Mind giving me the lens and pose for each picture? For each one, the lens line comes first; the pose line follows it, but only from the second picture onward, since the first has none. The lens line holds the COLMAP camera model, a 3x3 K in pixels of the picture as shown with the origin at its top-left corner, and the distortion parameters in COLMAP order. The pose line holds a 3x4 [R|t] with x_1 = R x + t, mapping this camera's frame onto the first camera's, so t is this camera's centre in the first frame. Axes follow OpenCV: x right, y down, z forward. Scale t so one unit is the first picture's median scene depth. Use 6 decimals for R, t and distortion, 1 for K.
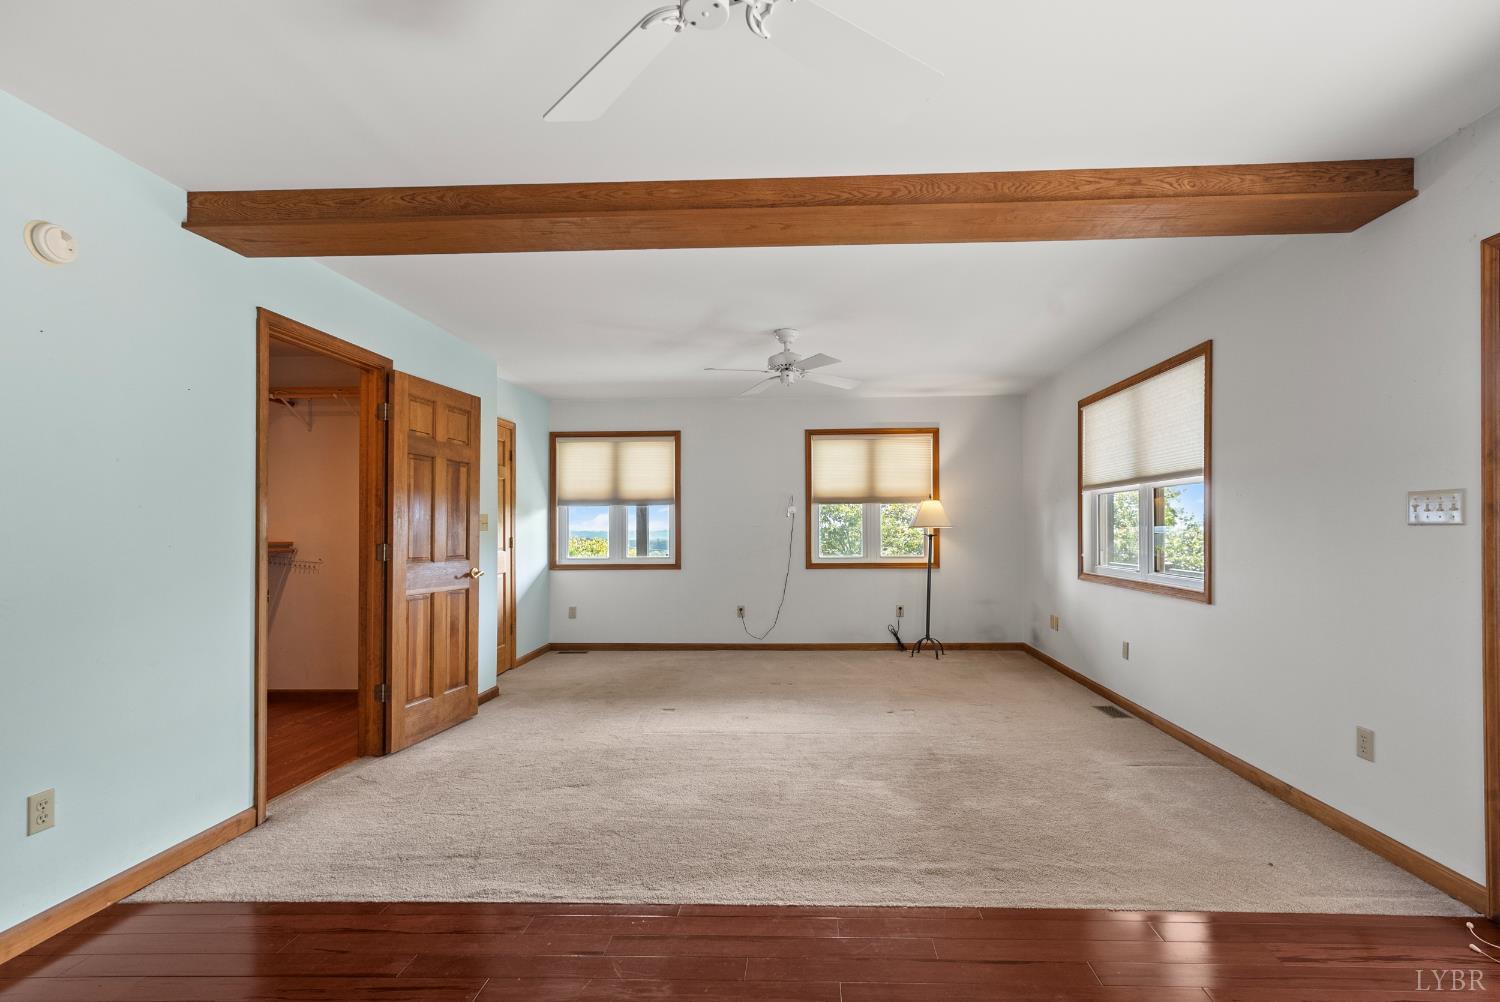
lens RADIAL K [[662.7, 0, 768.8], [0, 662.7, 527.5], [0, 0, 1]] dist [0.001284, 0.000554]
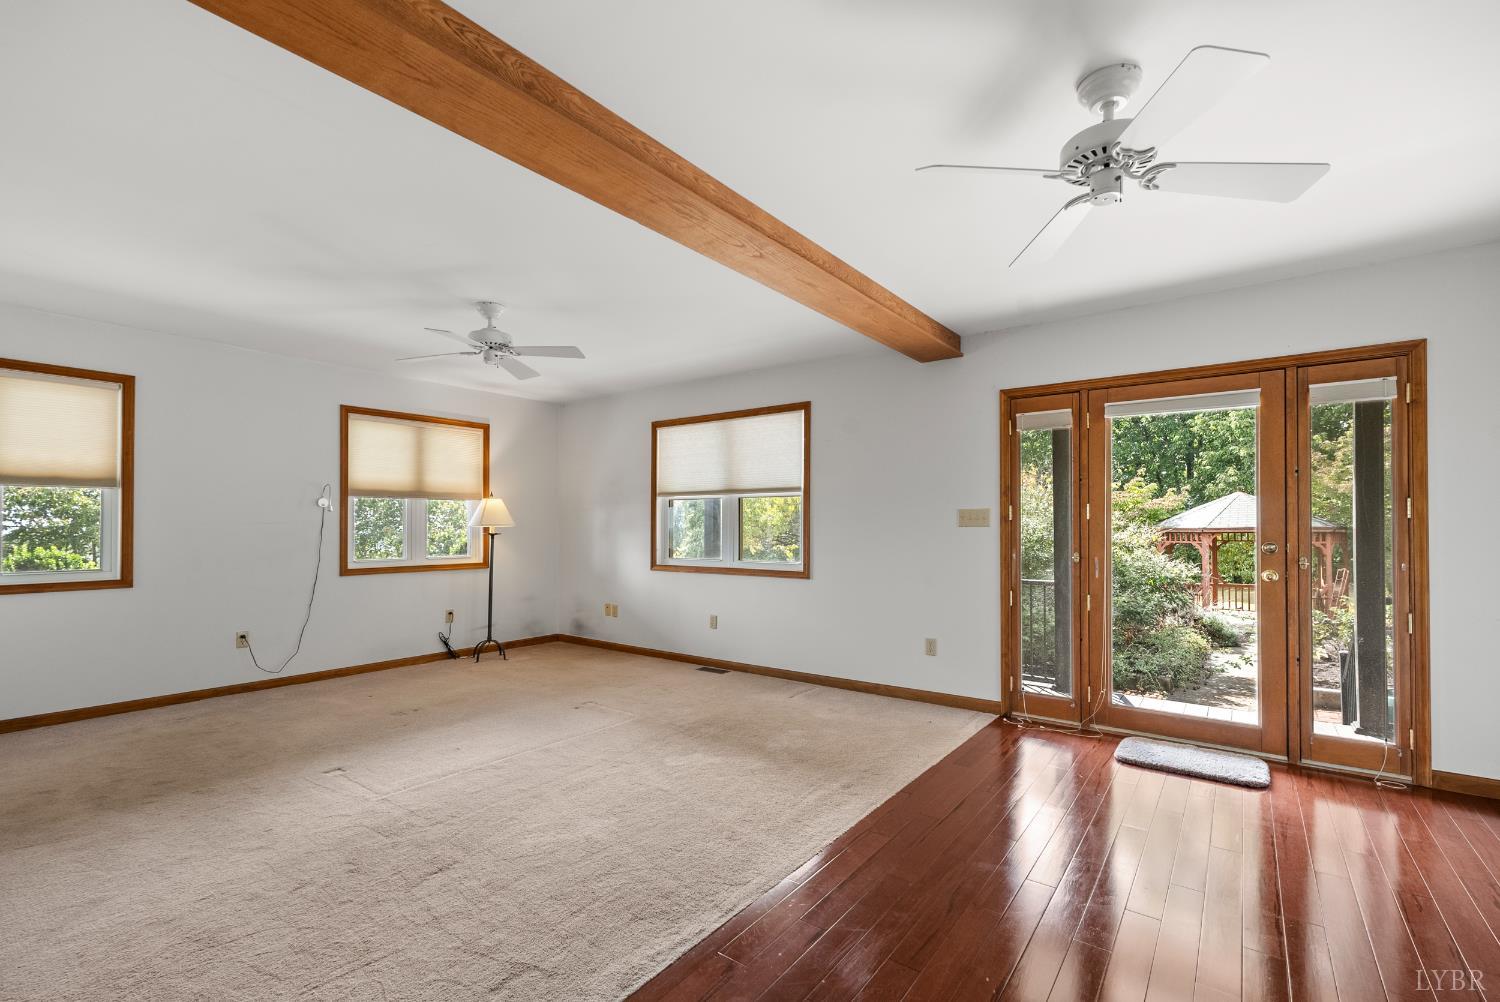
lens RADIAL K [[662.7, 0, 733.6], [0, 662.7, 520.7], [0, 0, 1]] dist [0.001284, 0.000554]
pose [[0.587923, 0.013570, 0.808803, -0.417374], [-0.004908, 0.999901, -0.013209, 0.003932], [-0.808902, 0.003797, 0.587931, 0.174982]]
